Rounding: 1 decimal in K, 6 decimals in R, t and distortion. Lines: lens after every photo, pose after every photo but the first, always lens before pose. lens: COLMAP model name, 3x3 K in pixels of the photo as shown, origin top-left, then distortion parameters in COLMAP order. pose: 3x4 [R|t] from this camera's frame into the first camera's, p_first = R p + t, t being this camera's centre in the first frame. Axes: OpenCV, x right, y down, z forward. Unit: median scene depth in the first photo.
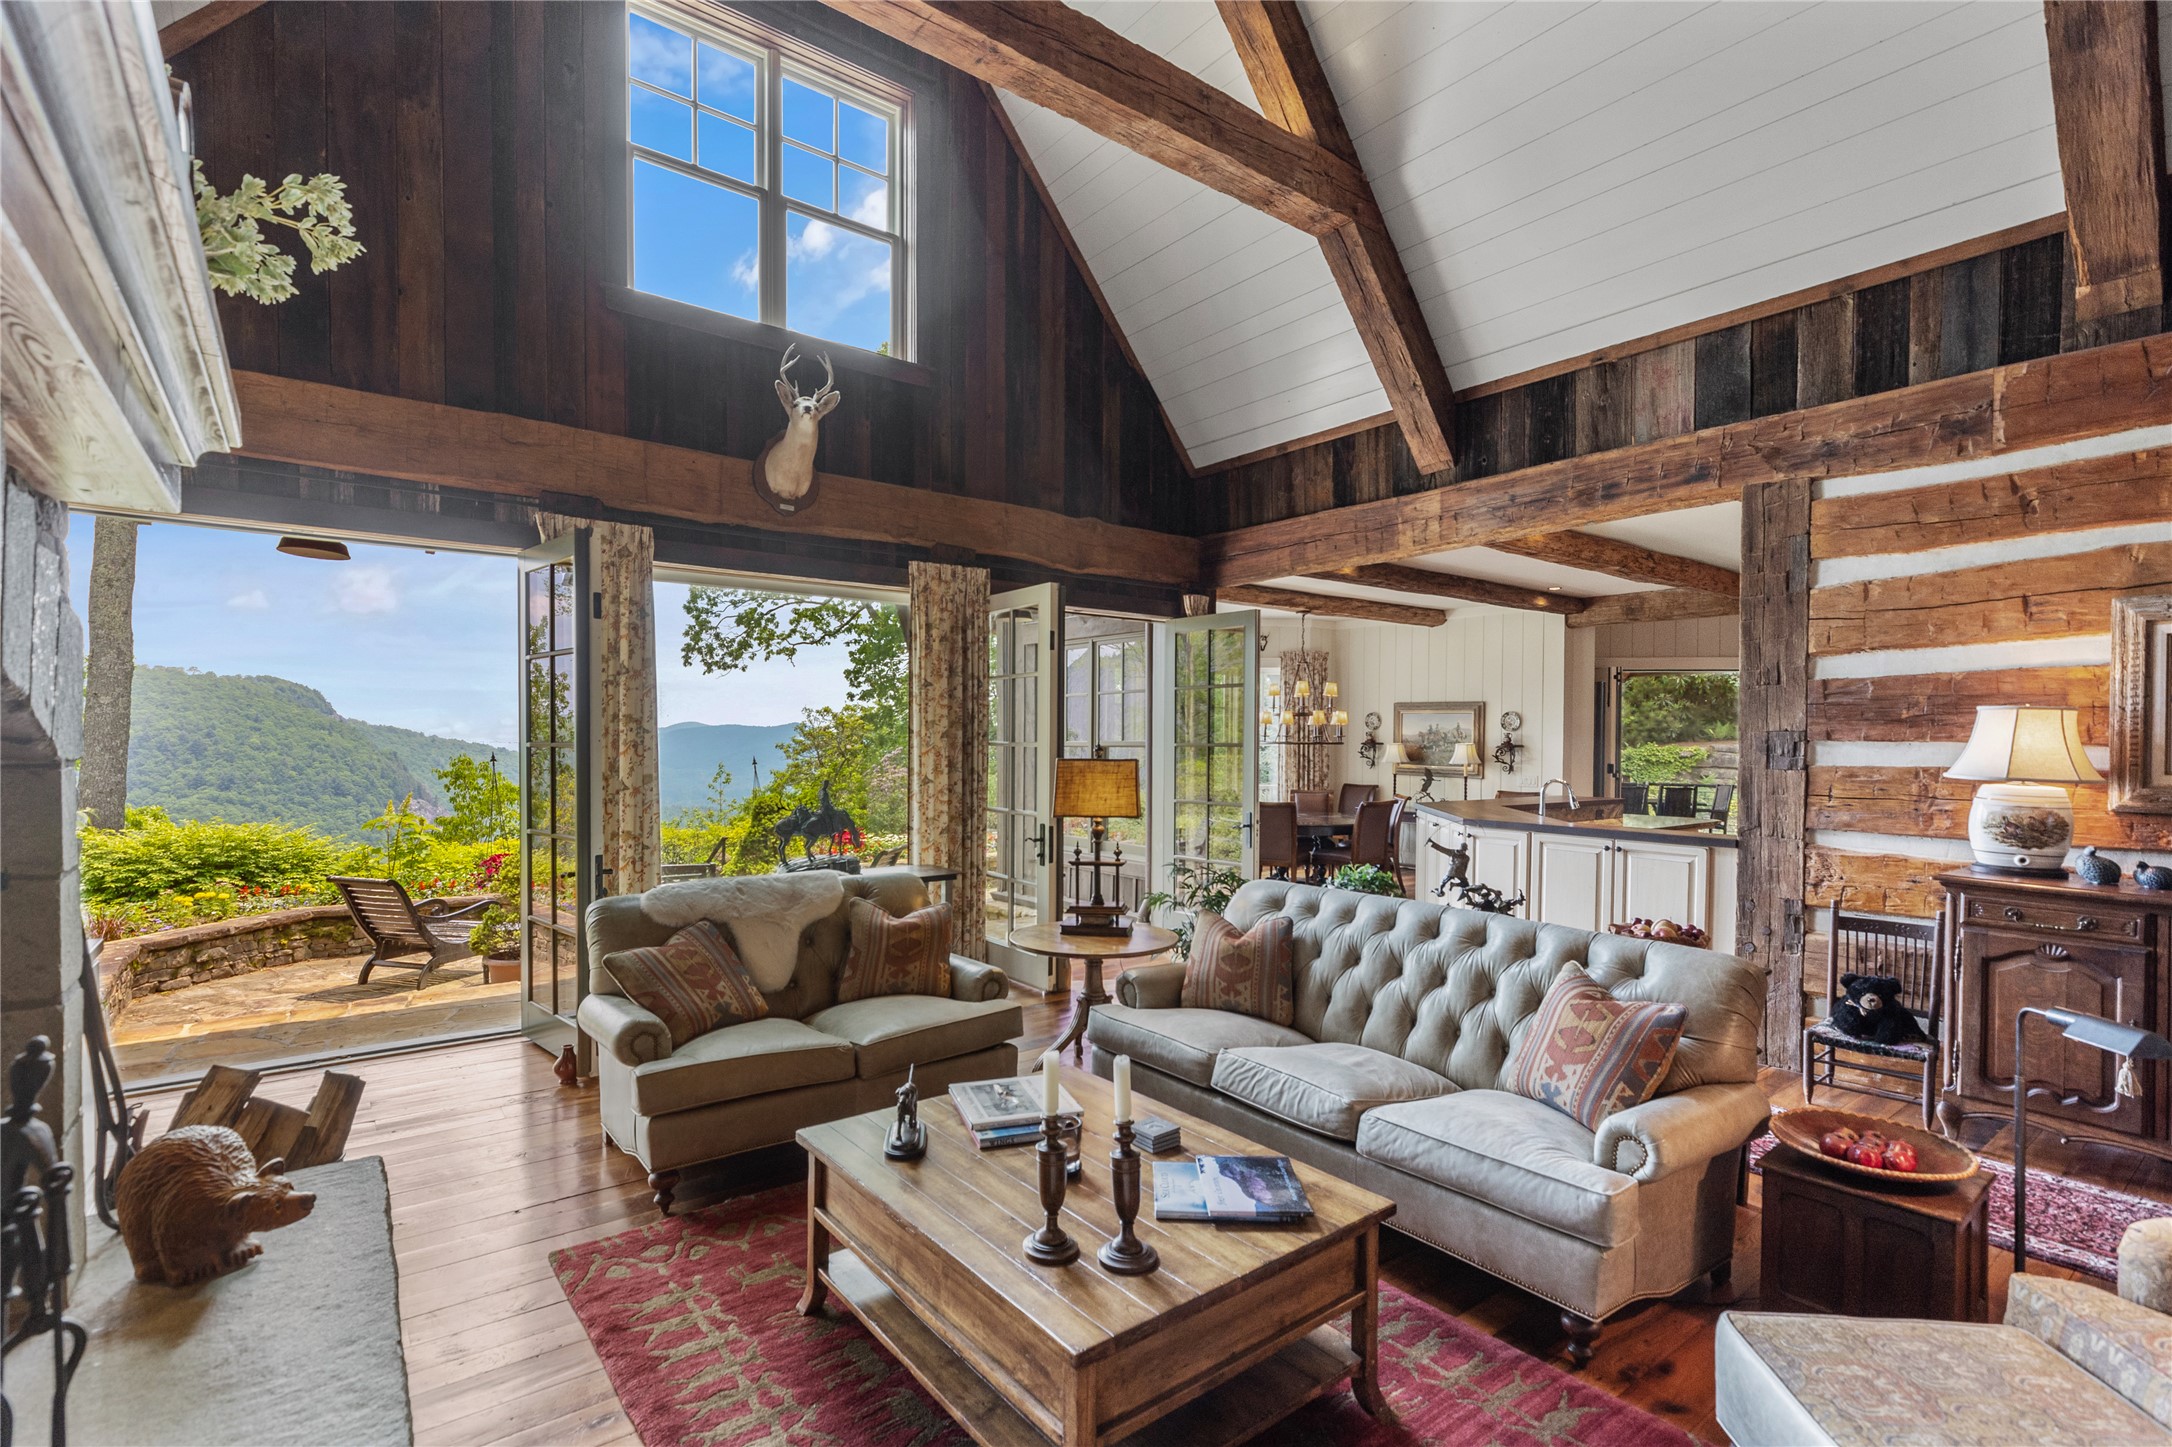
lens RADIAL K [[1012.0, 0, 1084.8], [0, 1012.0, 767.0], [0, 0, 1]] dist [0.001216, -0.000452]
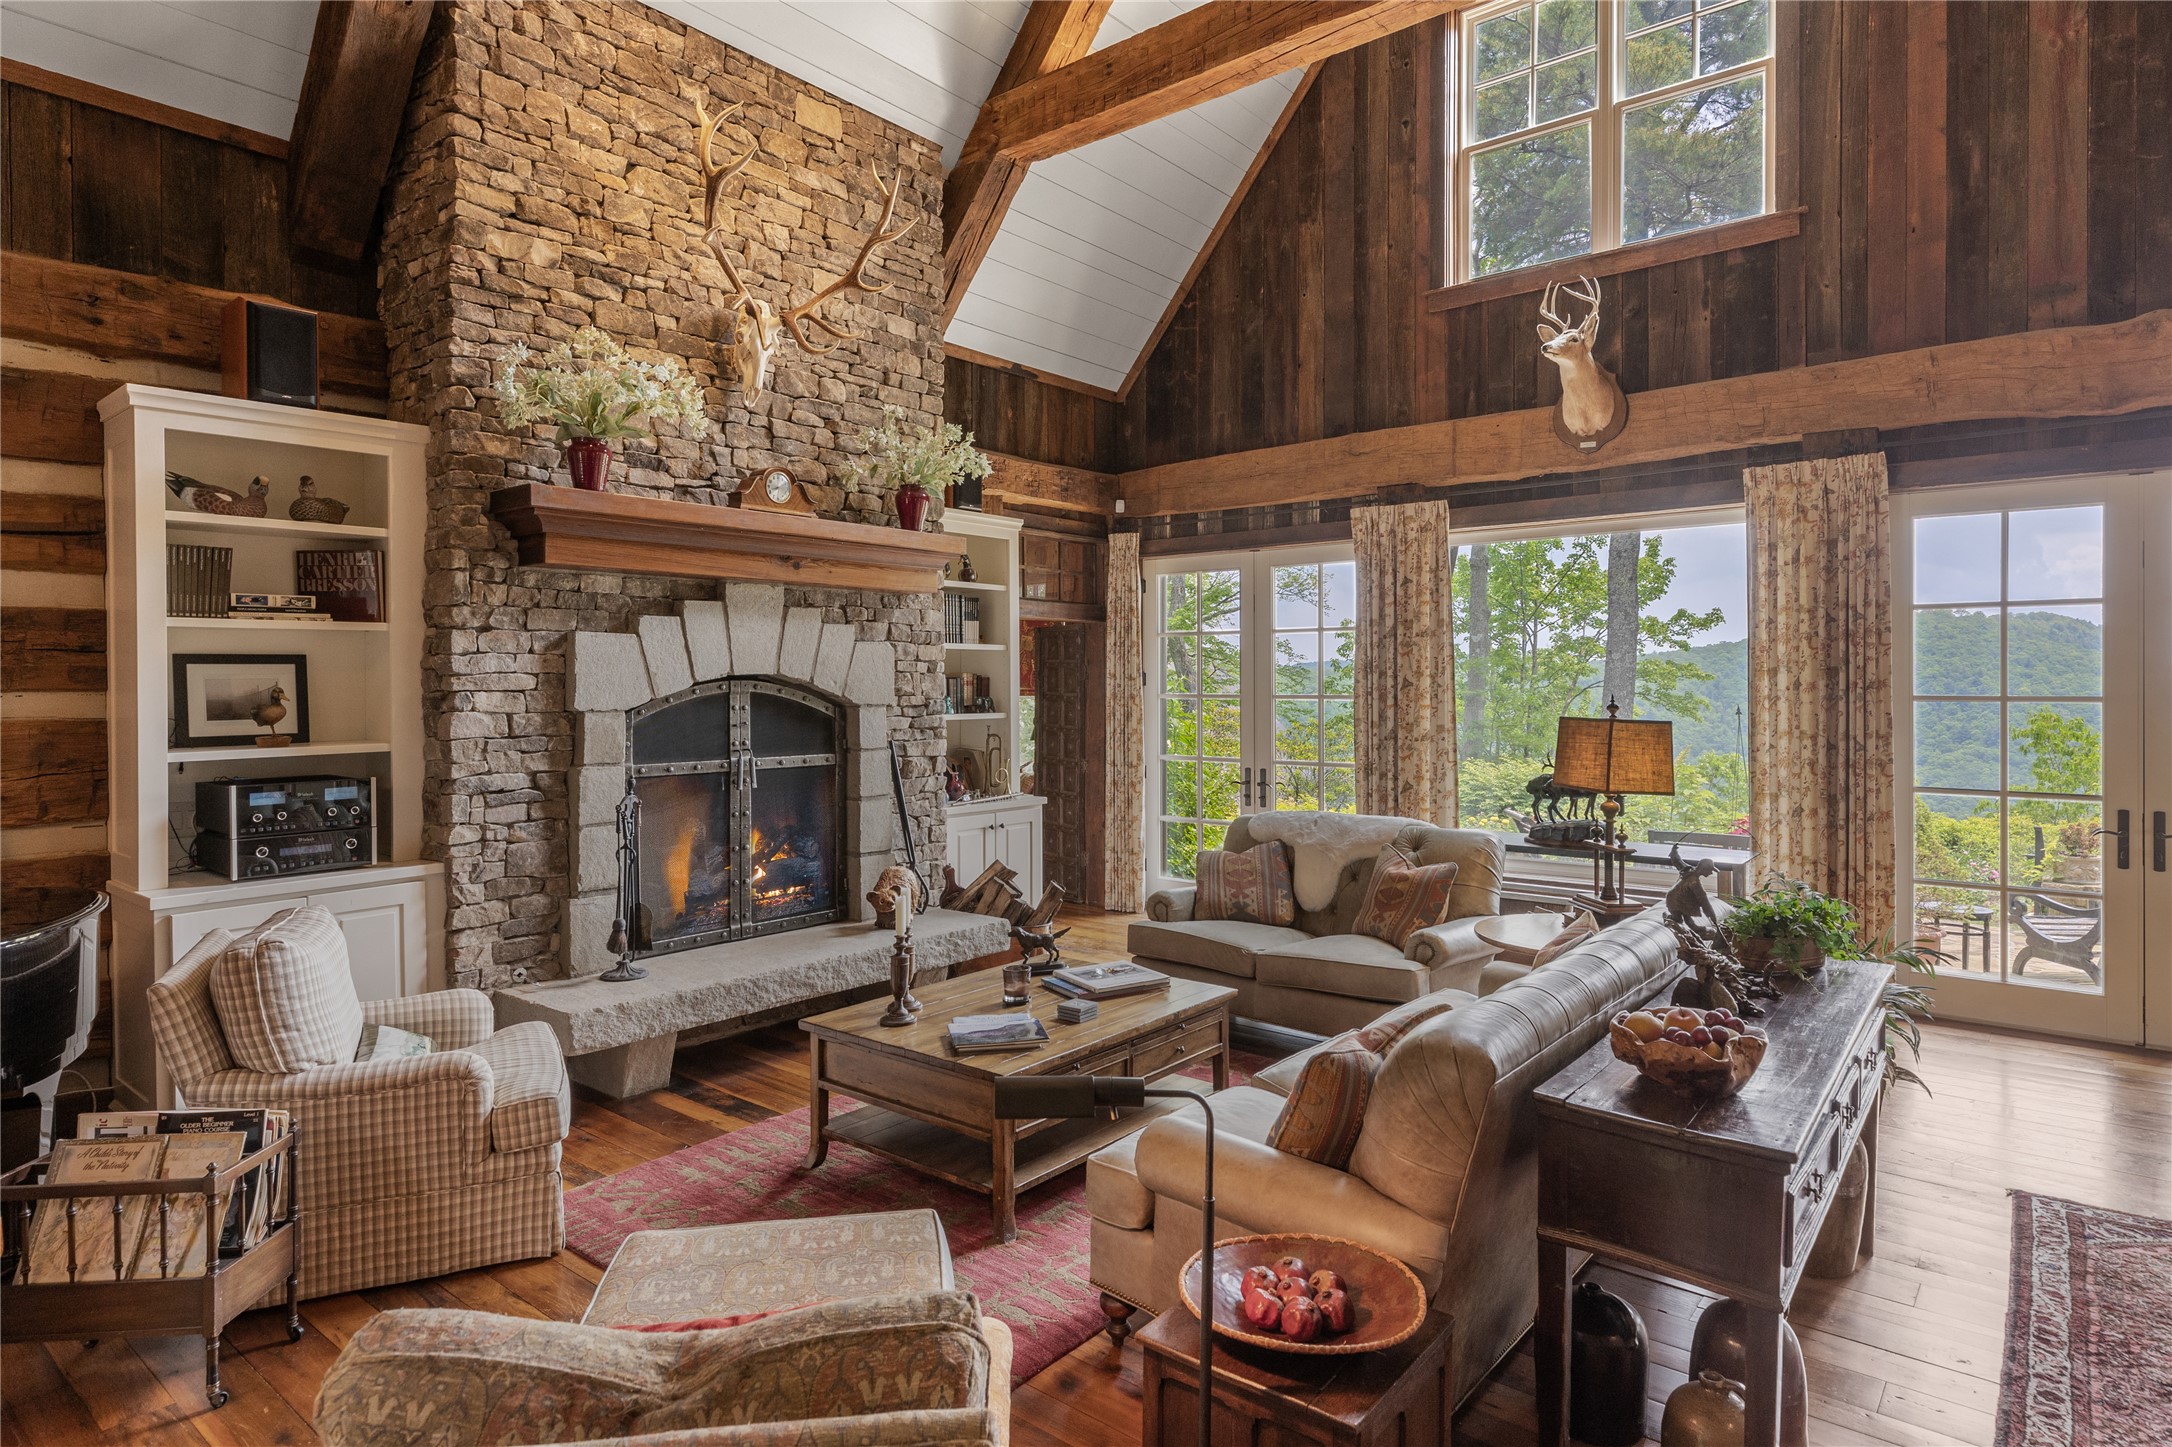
lens RADIAL K [[1241.1, 0, 1087.3], [0, 1241.1, 693.9], [0, 0, 1]] dist [-0.001512, -0.000333]
pose [[0.192107, 0.001162, -0.981373, 0.777079], [-0.022464, 0.999742, -0.003214, -0.012558], [0.981117, 0.022663, 0.192084, 0.346646]]
